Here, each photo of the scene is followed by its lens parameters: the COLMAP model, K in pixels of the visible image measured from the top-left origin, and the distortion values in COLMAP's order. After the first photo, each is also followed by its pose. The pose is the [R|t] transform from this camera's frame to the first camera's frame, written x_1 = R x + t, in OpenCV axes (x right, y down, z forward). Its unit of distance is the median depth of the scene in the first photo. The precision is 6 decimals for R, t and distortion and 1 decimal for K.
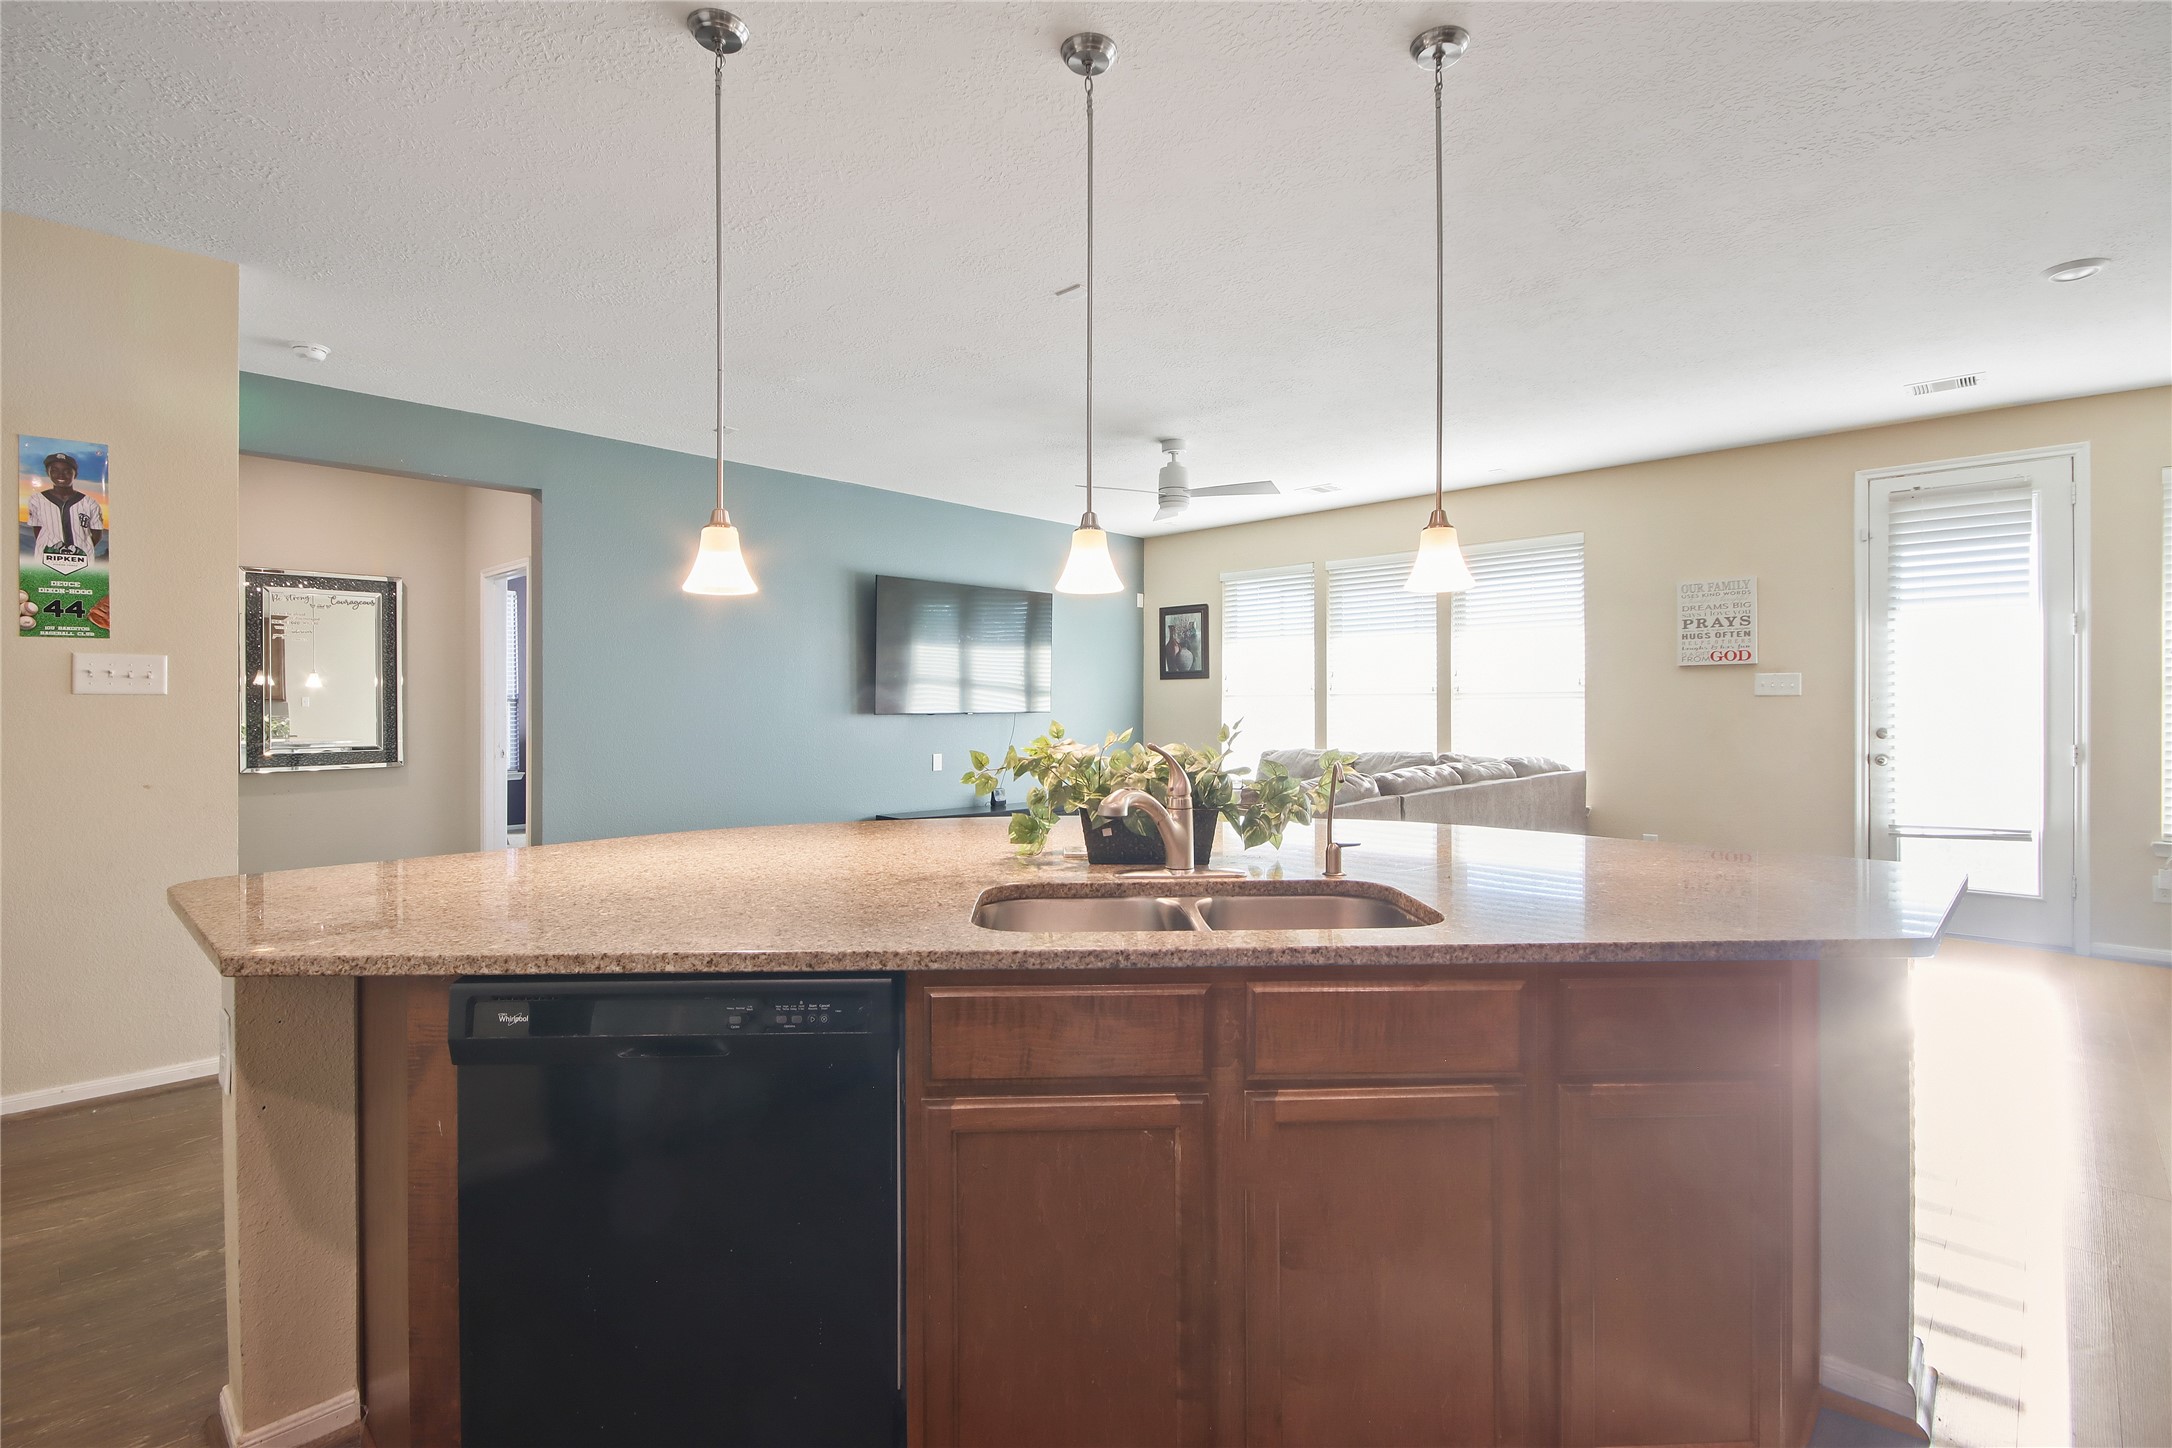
lens RADIAL K [[969.9, 0, 1130.5], [0, 969.9, 705.2], [0, 0, 1]] dist [-0.000835, -0.000944]
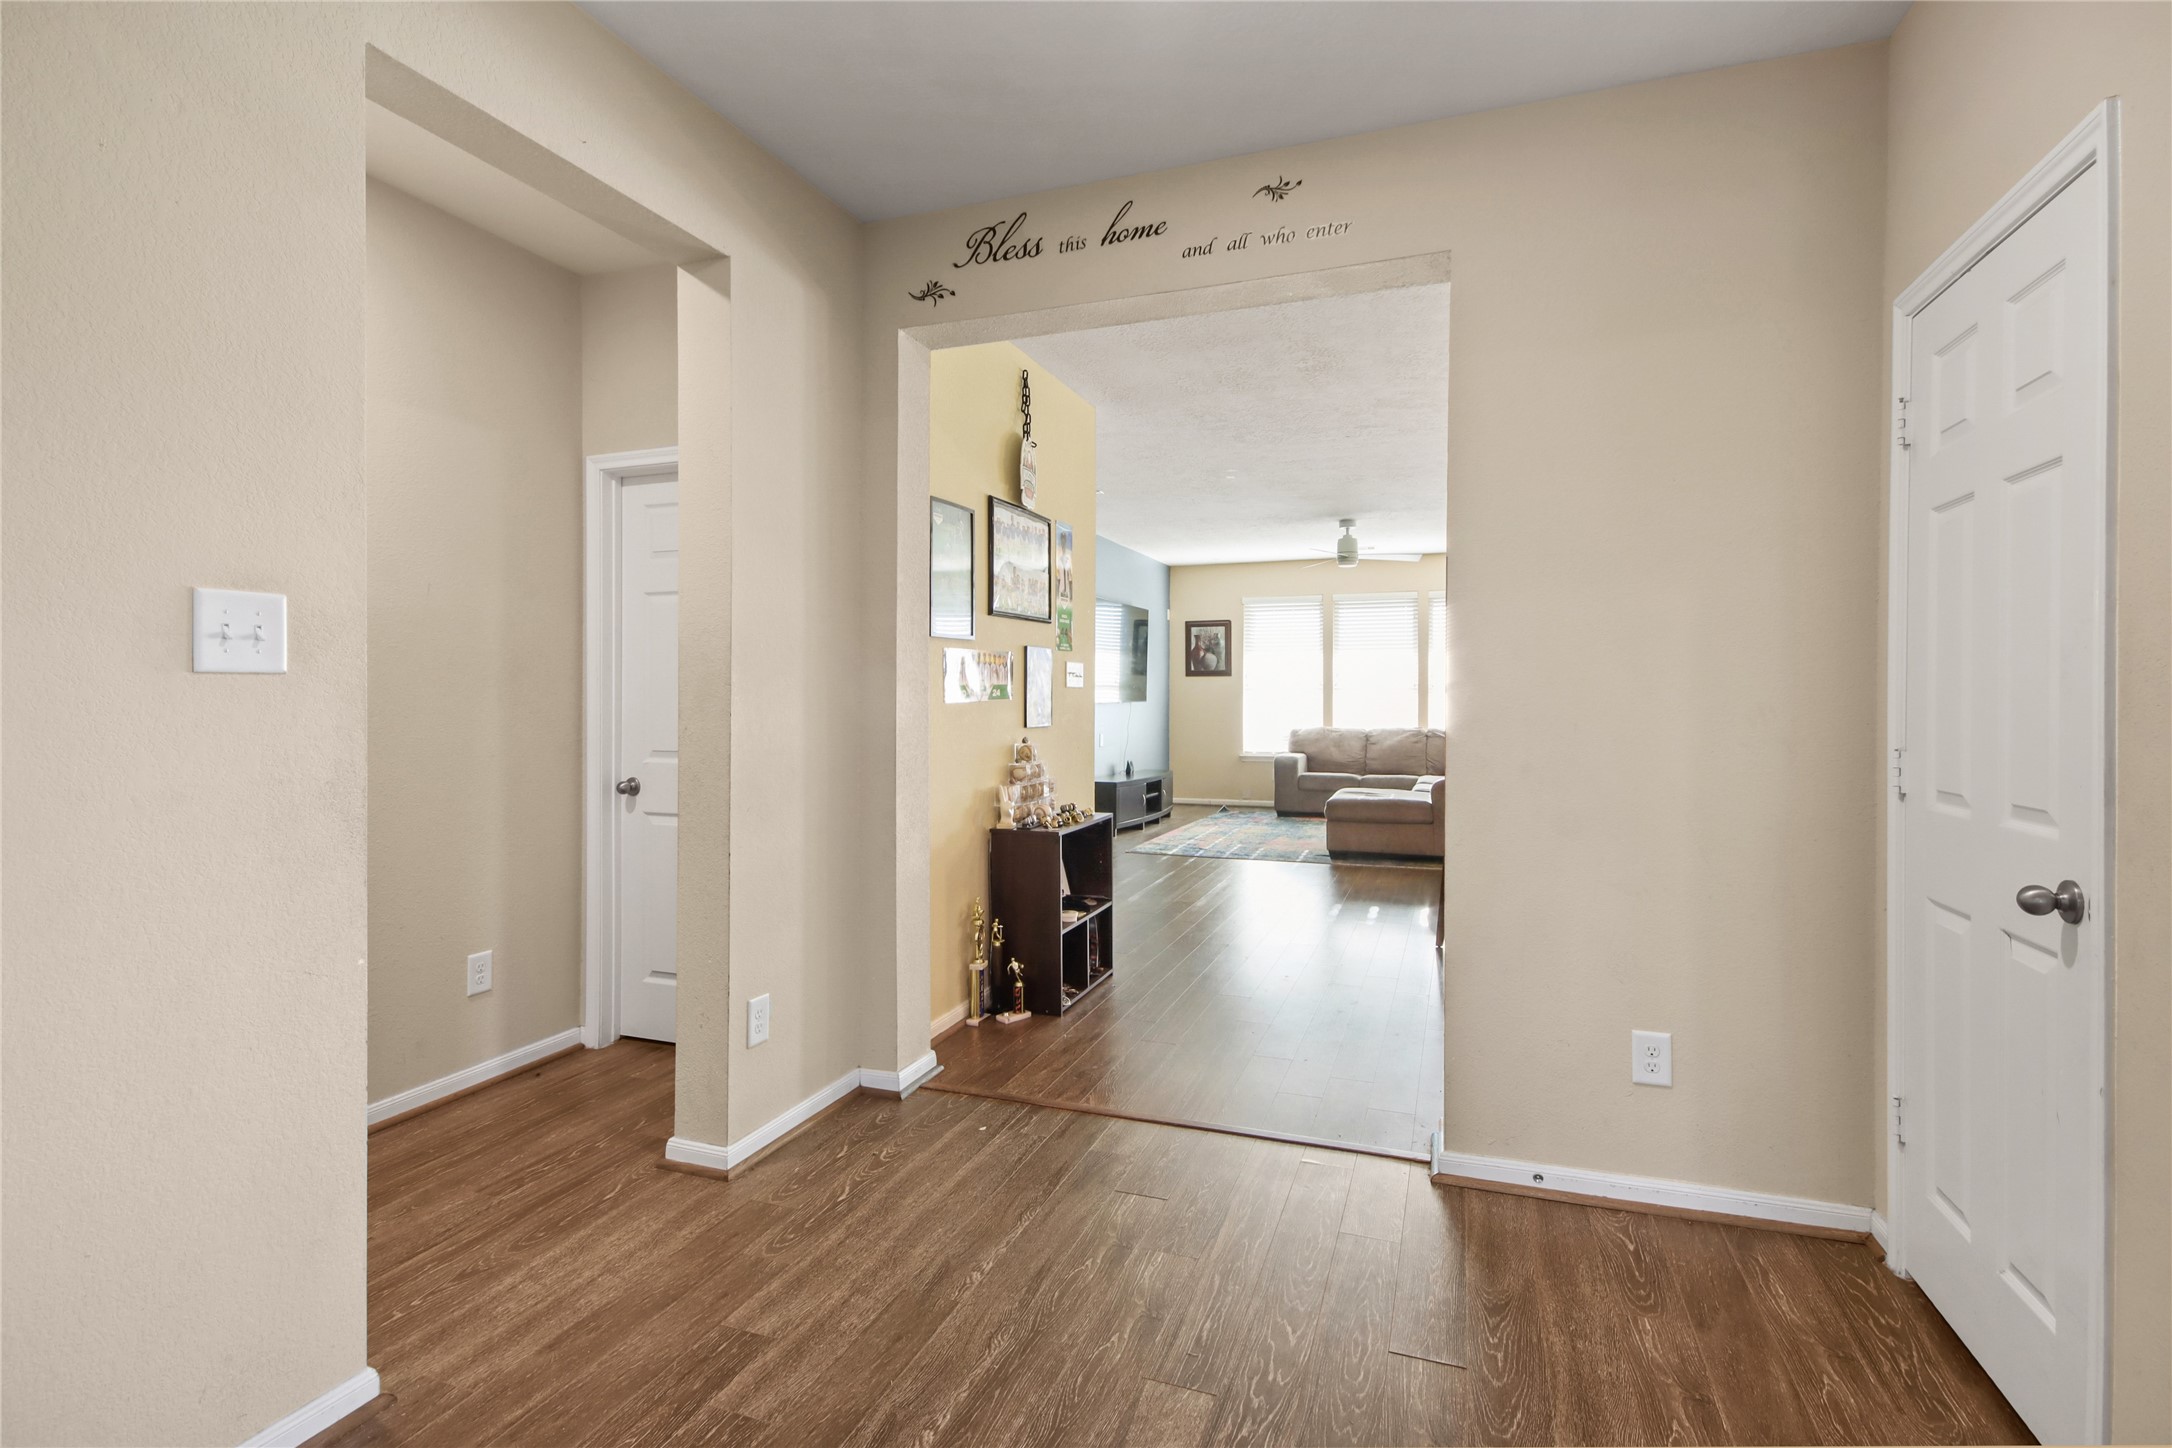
lens RADIAL K [[1027.9, 0, 1077.9], [0, 1027.9, 699.0], [0, 0, 1]] dist [0.016054, -0.016687]
pose [[0.920620, 0.001523, 0.390457, -0.942703], [-0.000881, 0.999998, -0.001823, 0.009071], [-0.390459, 0.001334, 0.920619, -0.304478]]
